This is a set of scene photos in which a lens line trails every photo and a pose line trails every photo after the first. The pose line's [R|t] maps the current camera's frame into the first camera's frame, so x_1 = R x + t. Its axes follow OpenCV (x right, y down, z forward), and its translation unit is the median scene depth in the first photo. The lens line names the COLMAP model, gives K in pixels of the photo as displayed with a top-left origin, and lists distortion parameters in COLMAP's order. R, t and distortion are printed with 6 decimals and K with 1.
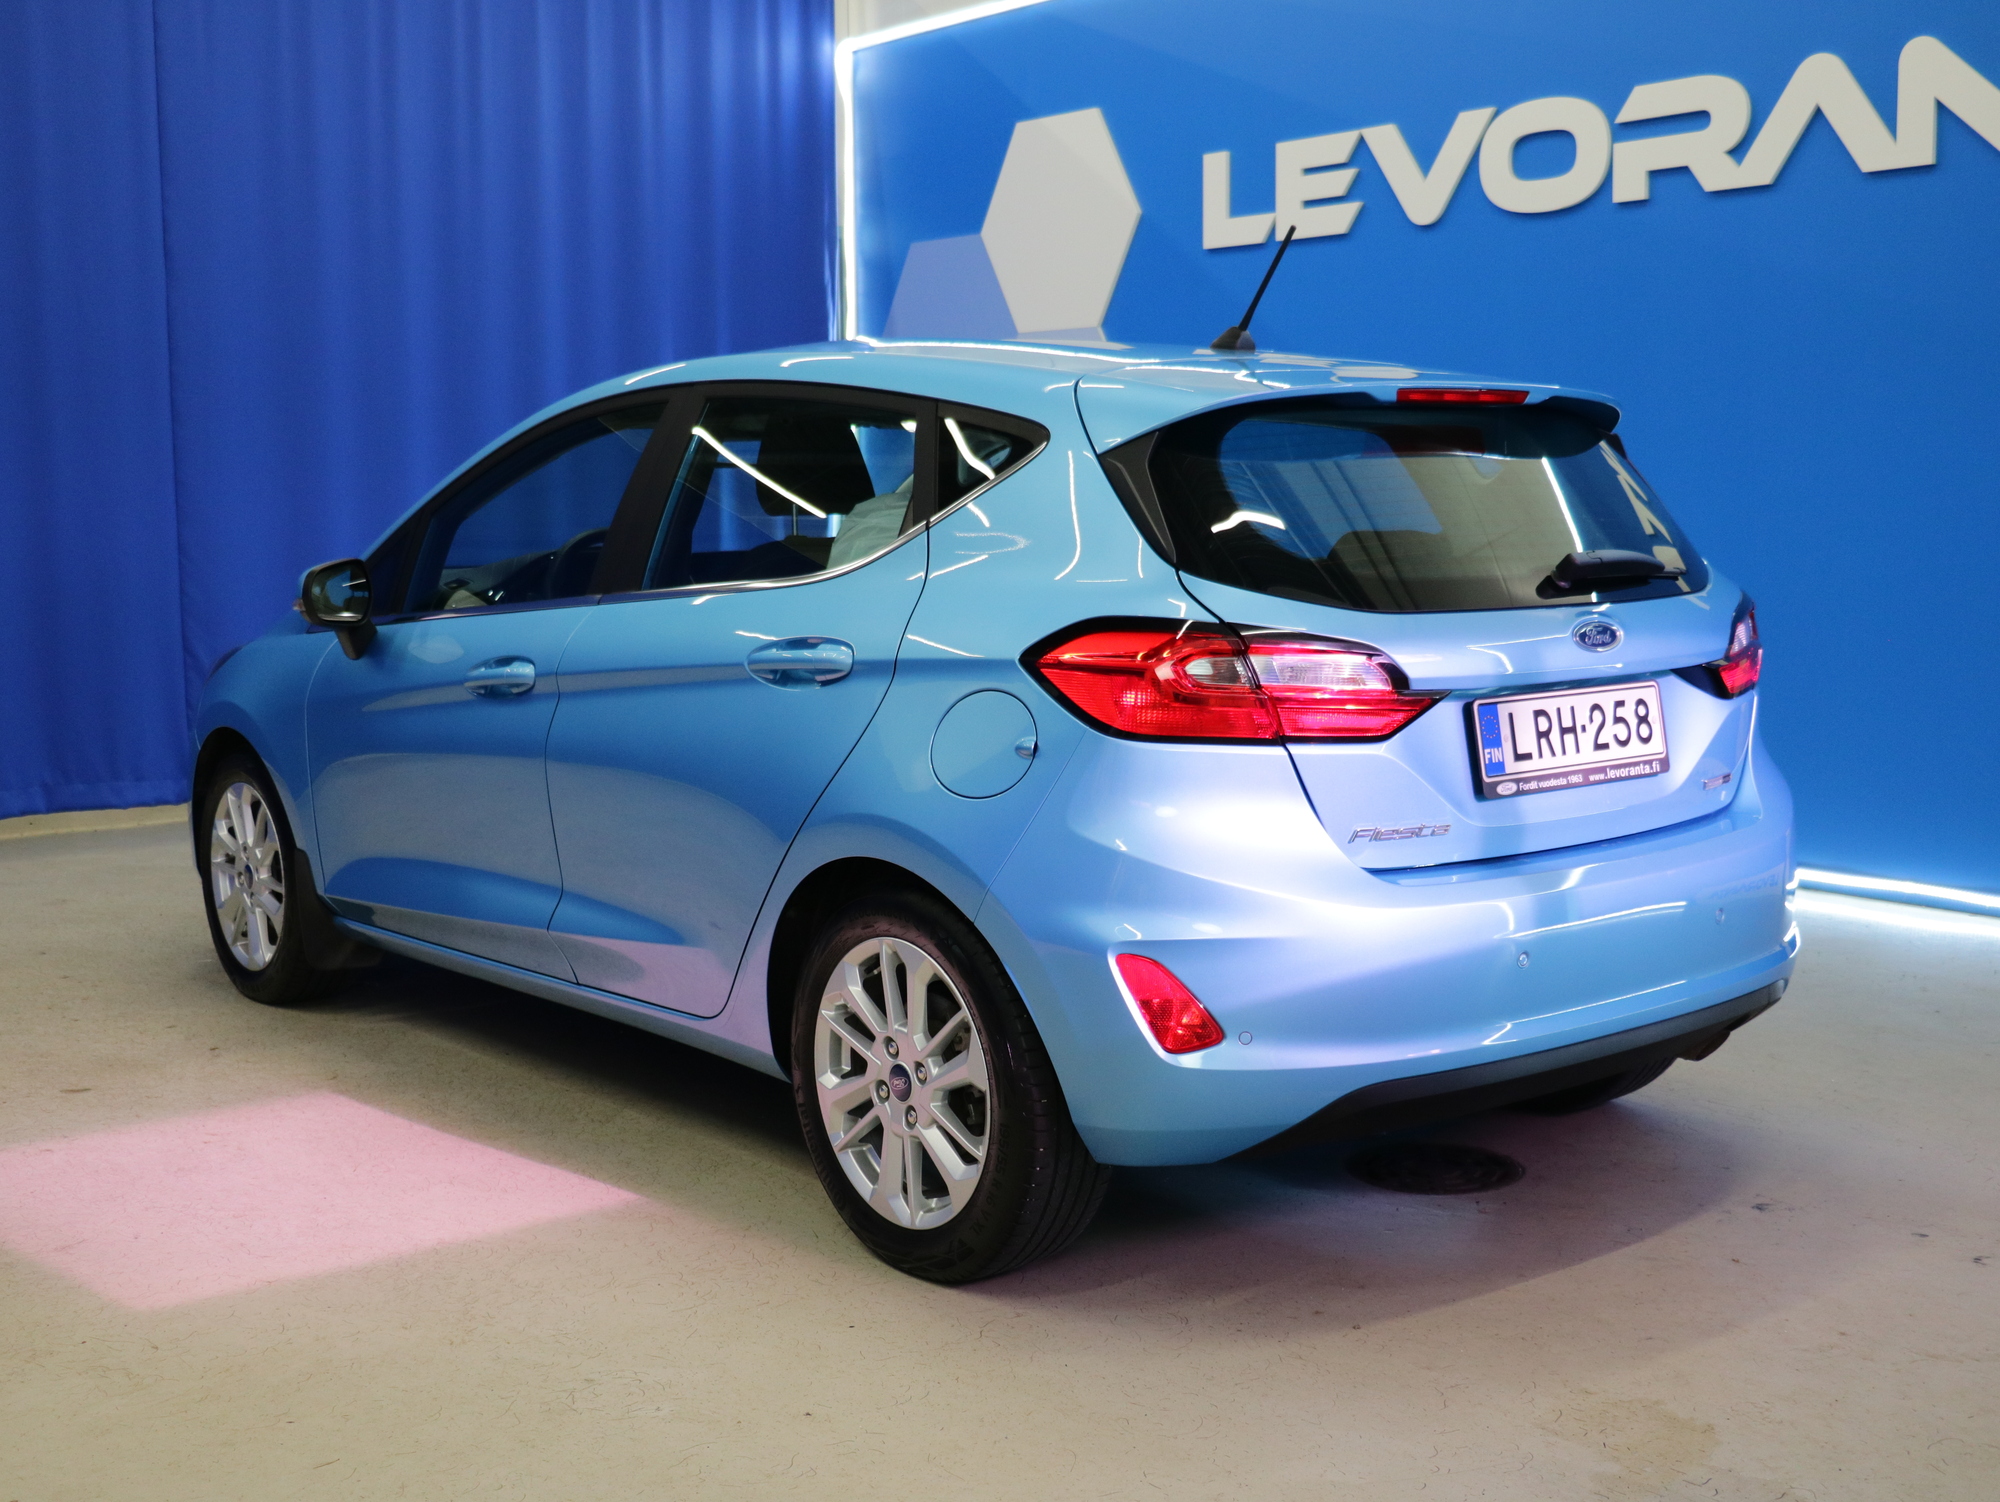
lens RADIAL K [[2328.0, 0, 924.5], [0, 2328.0, 757.8], [0, 0, 1]] dist [-0.027851, 0.000000]
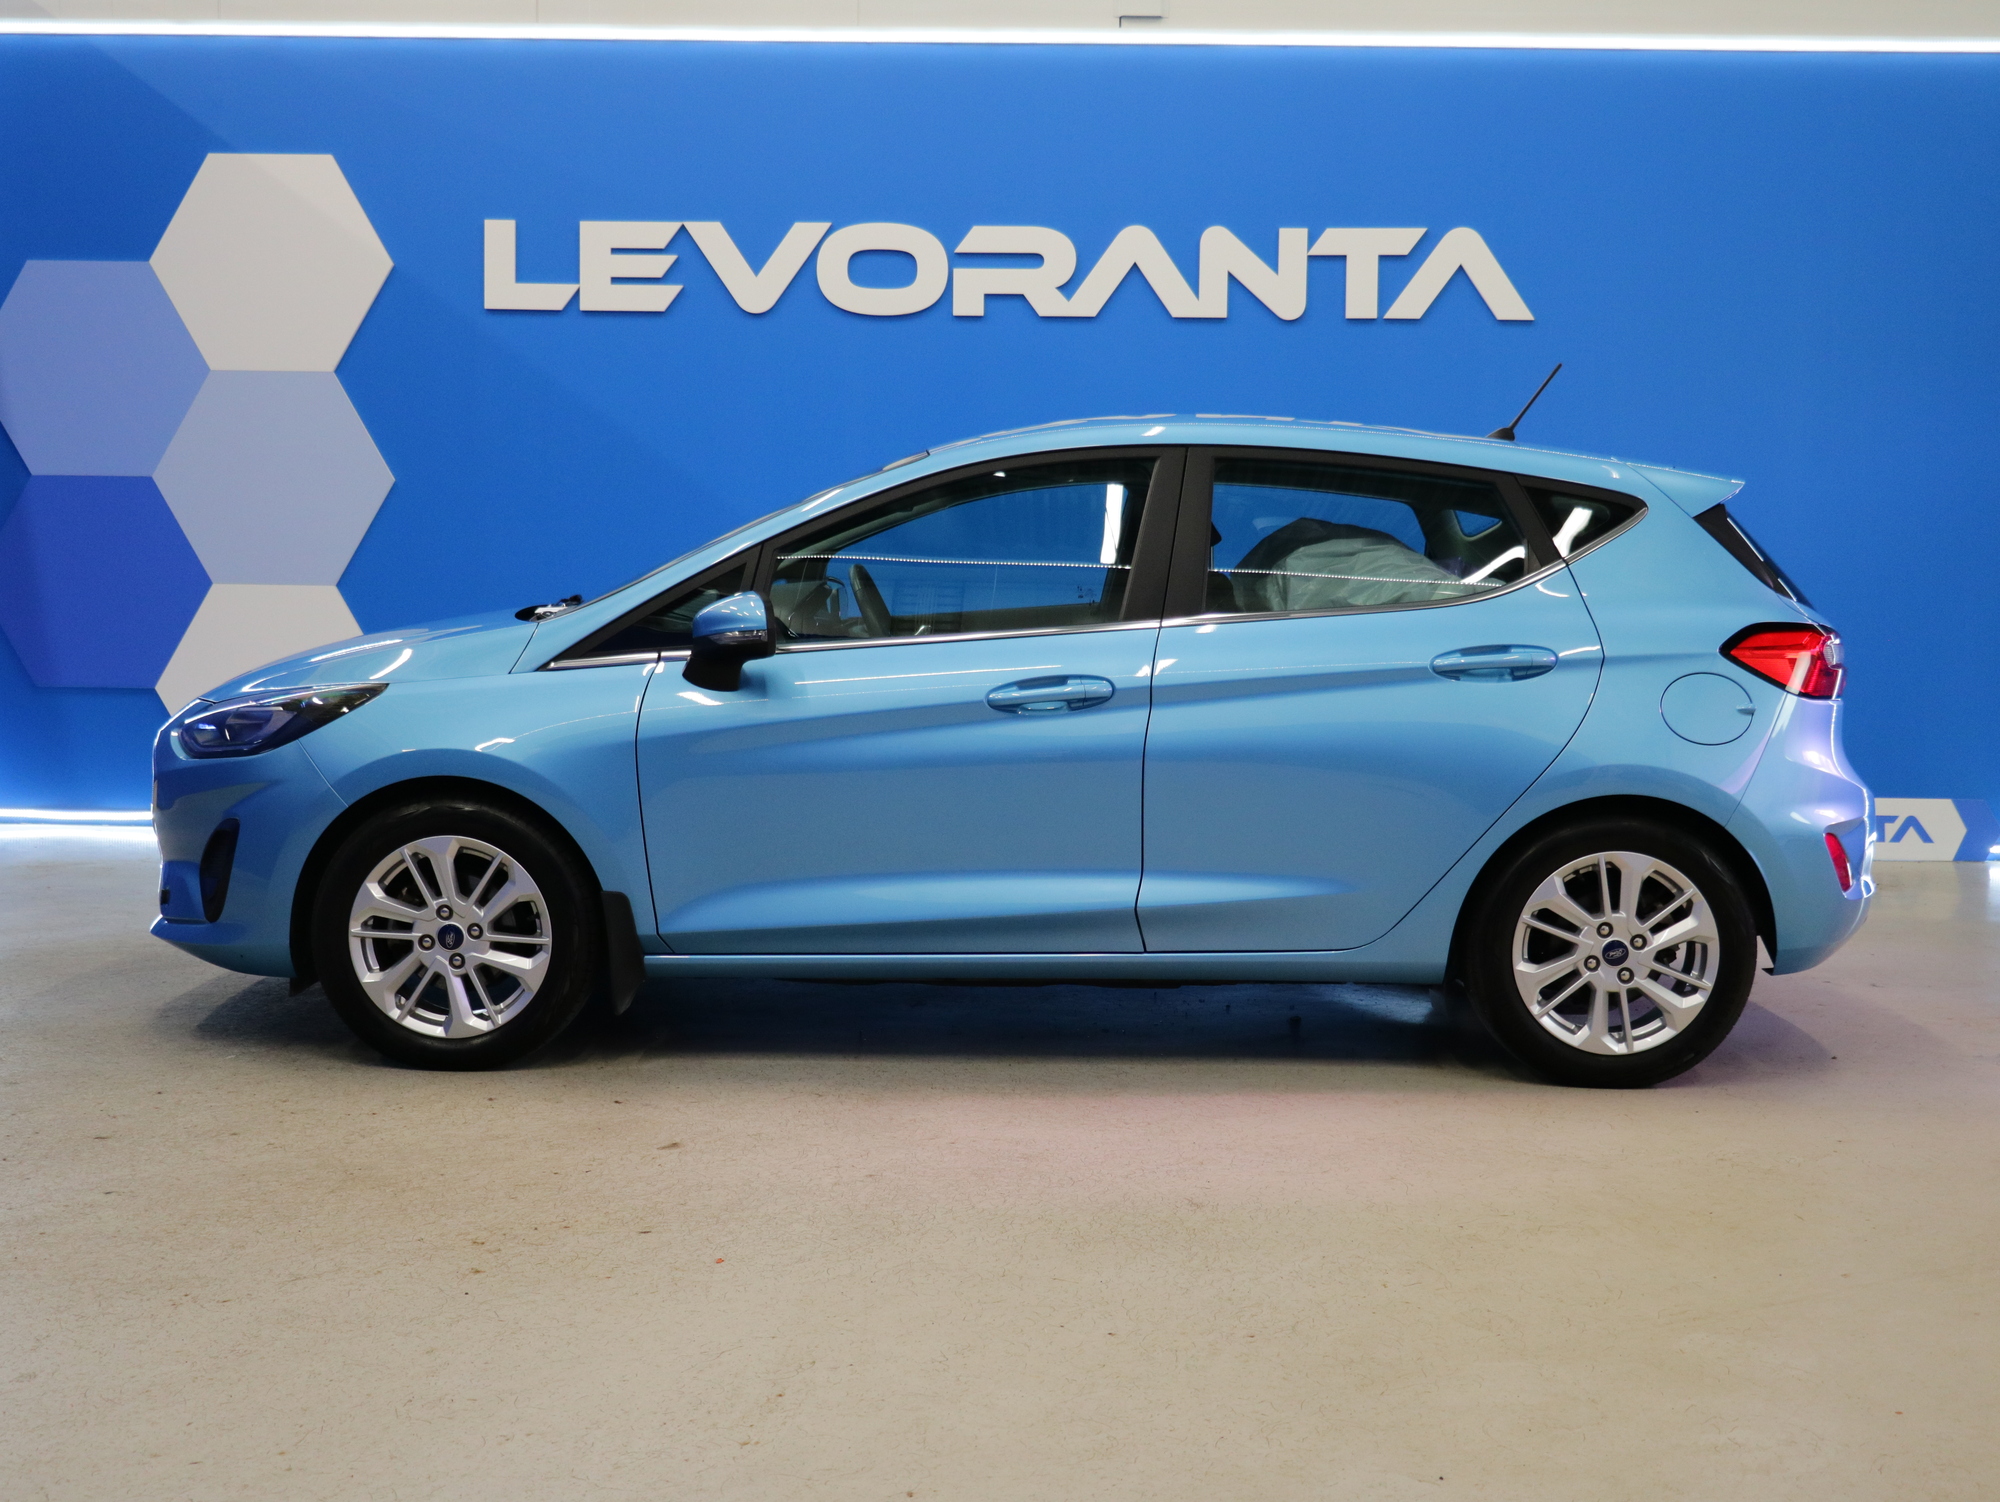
lens RADIAL K [[2328.0, 0, 1014.6], [0, 2328.0, 753.3], [0, 0, 1]] dist [-0.027851, 0.000000]
pose [[0.633434, -0.050997, 0.772114, -0.673978], [0.071226, 0.997432, 0.007445, -0.009703], [-0.770512, 0.050279, 0.635440, 0.187317]]
